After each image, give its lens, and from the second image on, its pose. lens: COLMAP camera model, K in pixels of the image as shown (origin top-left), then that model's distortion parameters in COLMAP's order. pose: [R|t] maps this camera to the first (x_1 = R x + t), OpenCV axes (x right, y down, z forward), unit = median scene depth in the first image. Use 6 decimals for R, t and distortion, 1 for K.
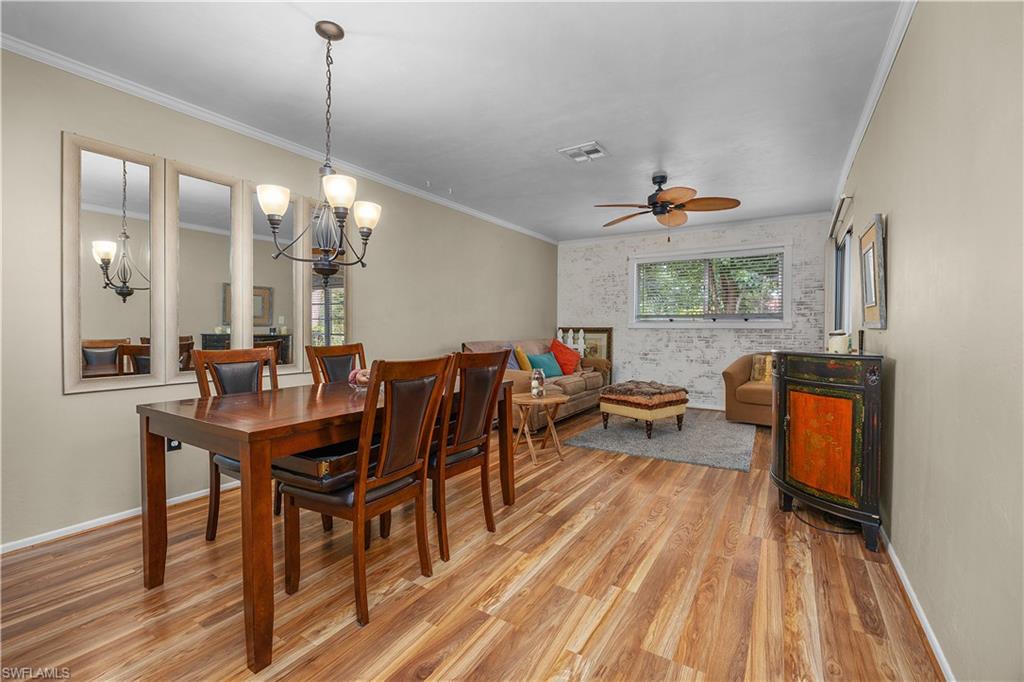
lens RADIAL K [[438.3, 0, 517.1], [0, 438.3, 336.5], [0, 0, 1]] dist [-0.001076, -0.000029]
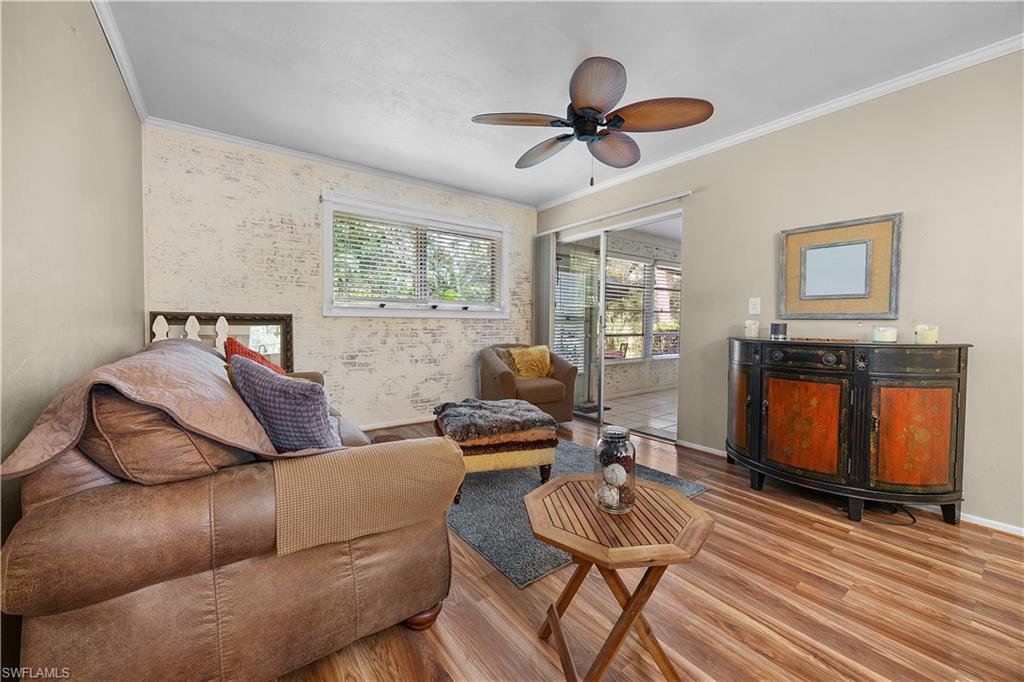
lens RADIAL K [[398.2, 0, 513.5], [0, 398.2, 334.6], [0, 0, 1]] dist [-0.001684, 0.000484]
pose [[0.358303, -0.029261, 0.933147, -0.175089], [0.010433, 0.999572, 0.027338, -0.006189], [-0.933547, -0.000060, 0.358455, 0.605095]]
